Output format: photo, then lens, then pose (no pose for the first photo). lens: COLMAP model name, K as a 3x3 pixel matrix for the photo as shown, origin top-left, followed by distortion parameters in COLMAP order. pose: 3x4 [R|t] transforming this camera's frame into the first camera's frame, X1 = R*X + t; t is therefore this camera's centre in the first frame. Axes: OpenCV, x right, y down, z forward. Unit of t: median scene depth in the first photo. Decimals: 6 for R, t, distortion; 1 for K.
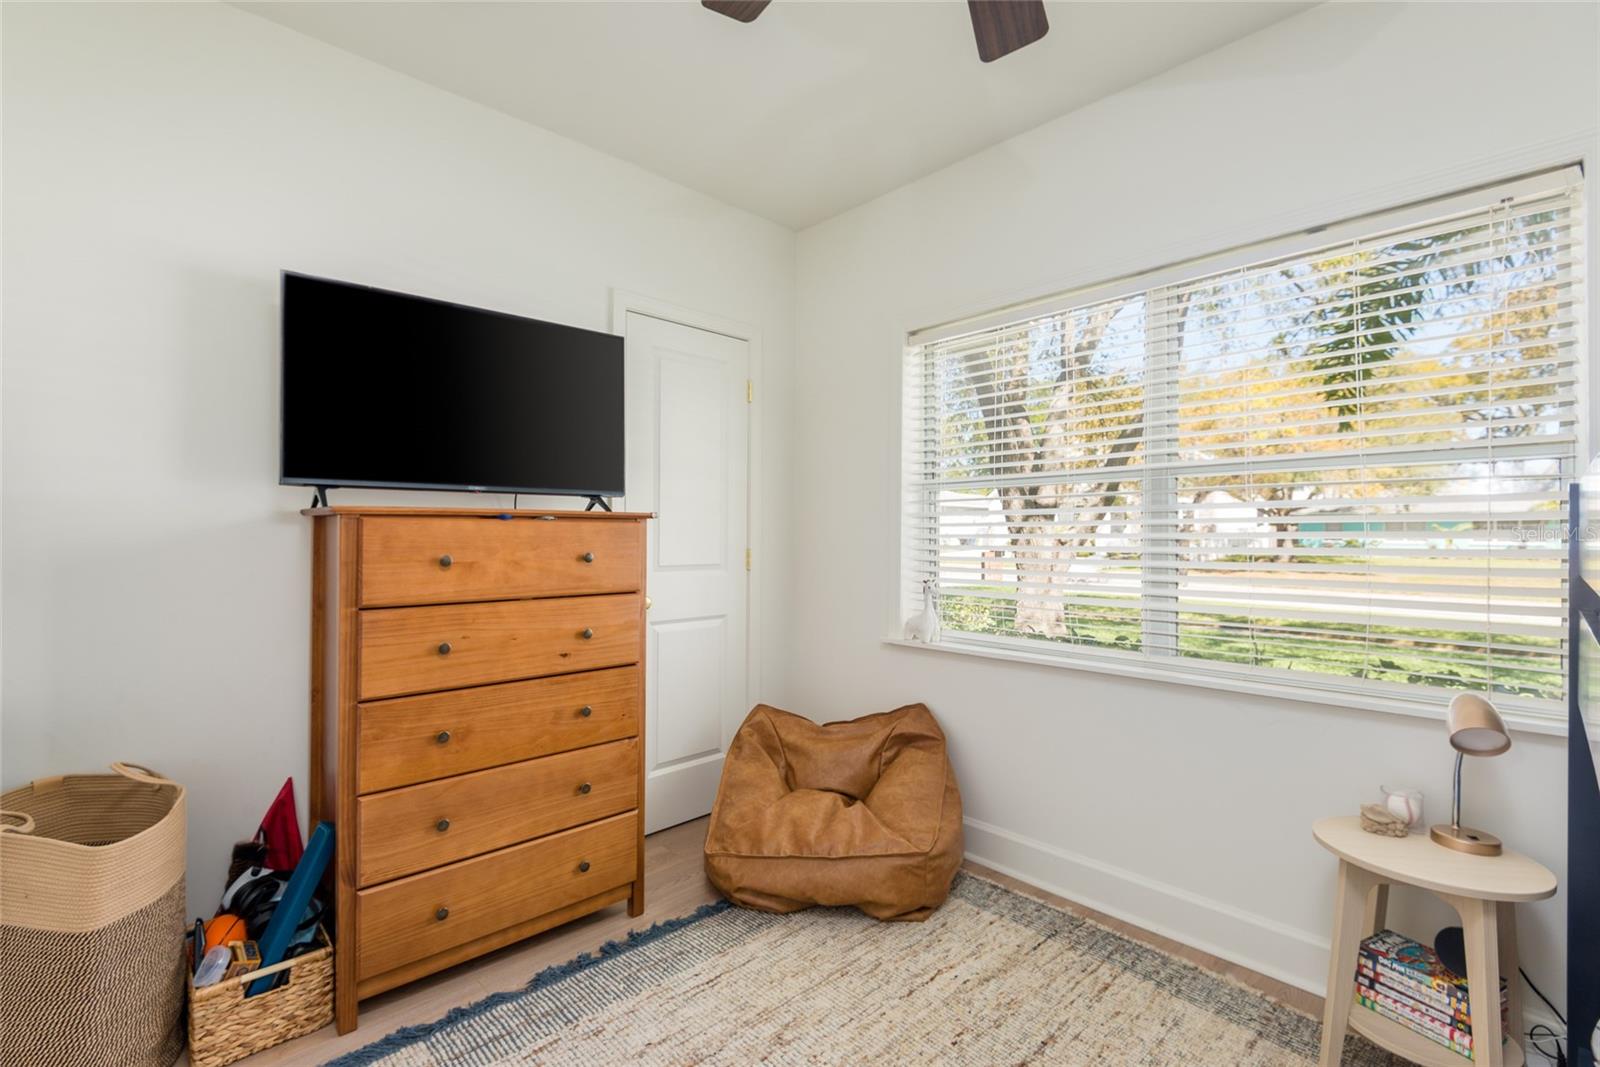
lens RADIAL K [[710.3, 0, 803.8], [0, 710.3, 530.3], [0, 0, 1]] dist [0.003979, -0.003173]
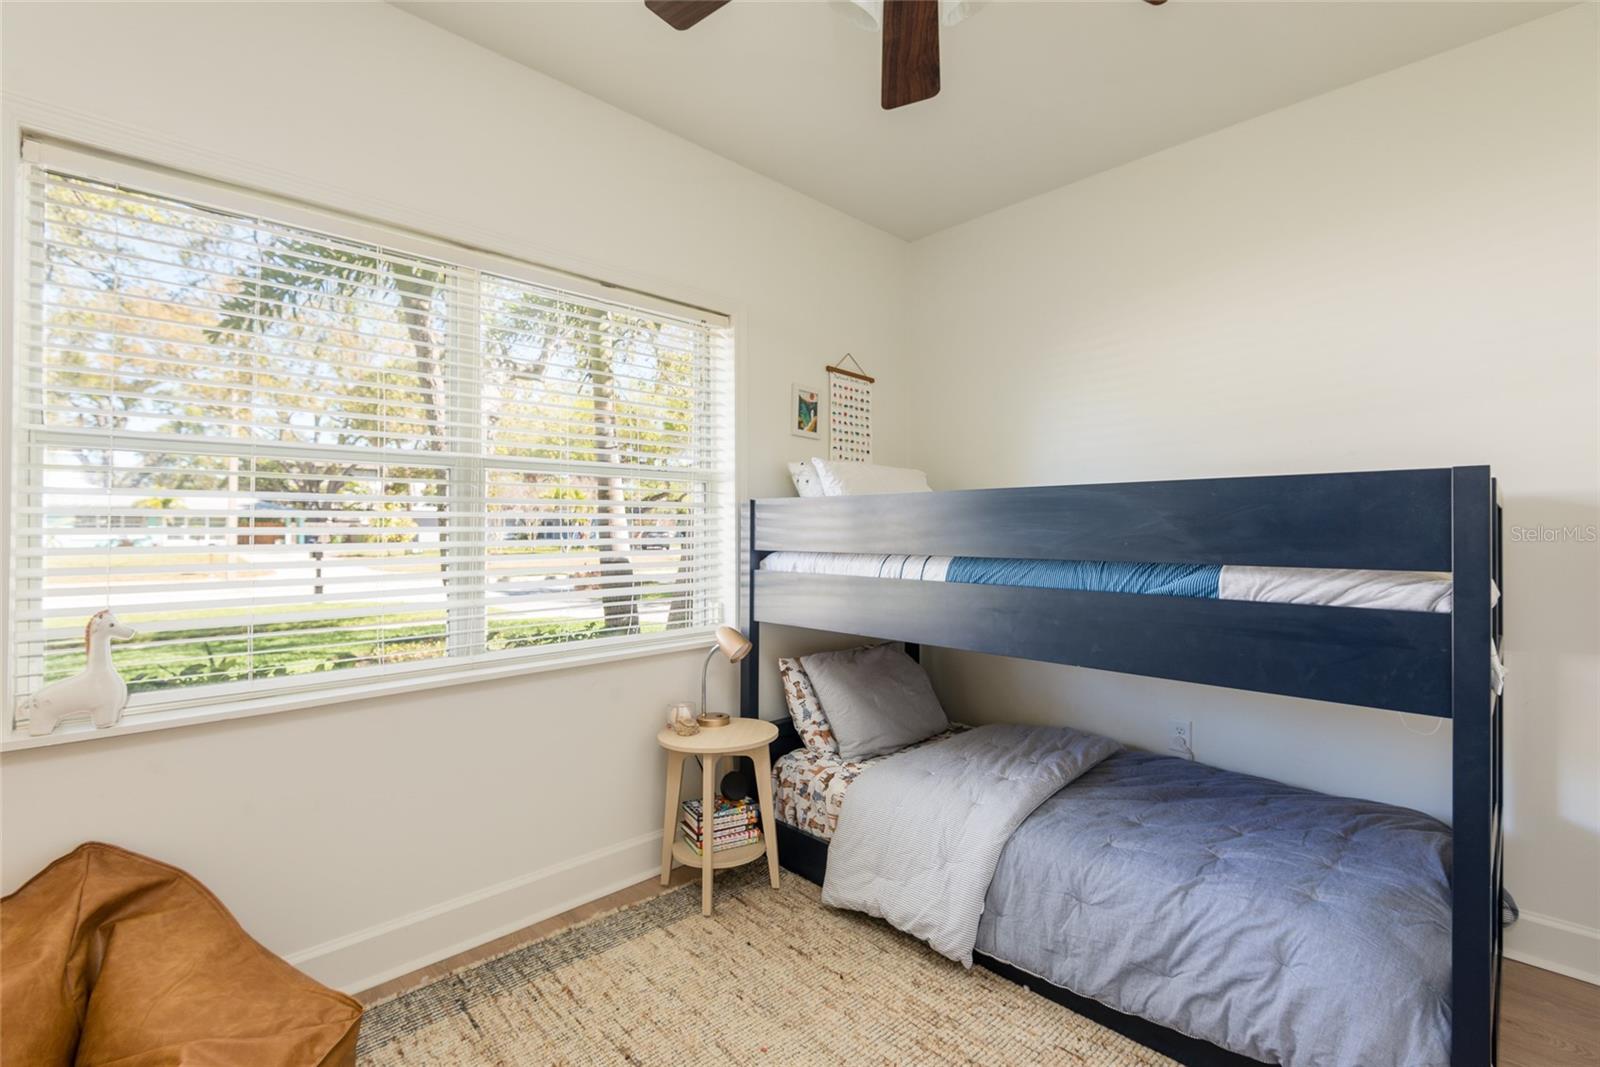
lens RADIAL K [[710.3, 0, 804.0], [0, 710.3, 530.5], [0, 0, 1]] dist [0.003979, -0.003173]
pose [[0.000040, -0.002170, 0.999998, -0.477460], [-0.003851, 0.999990, 0.002170, 0.005204], [-0.999993, -0.003851, 0.000031, 0.585133]]
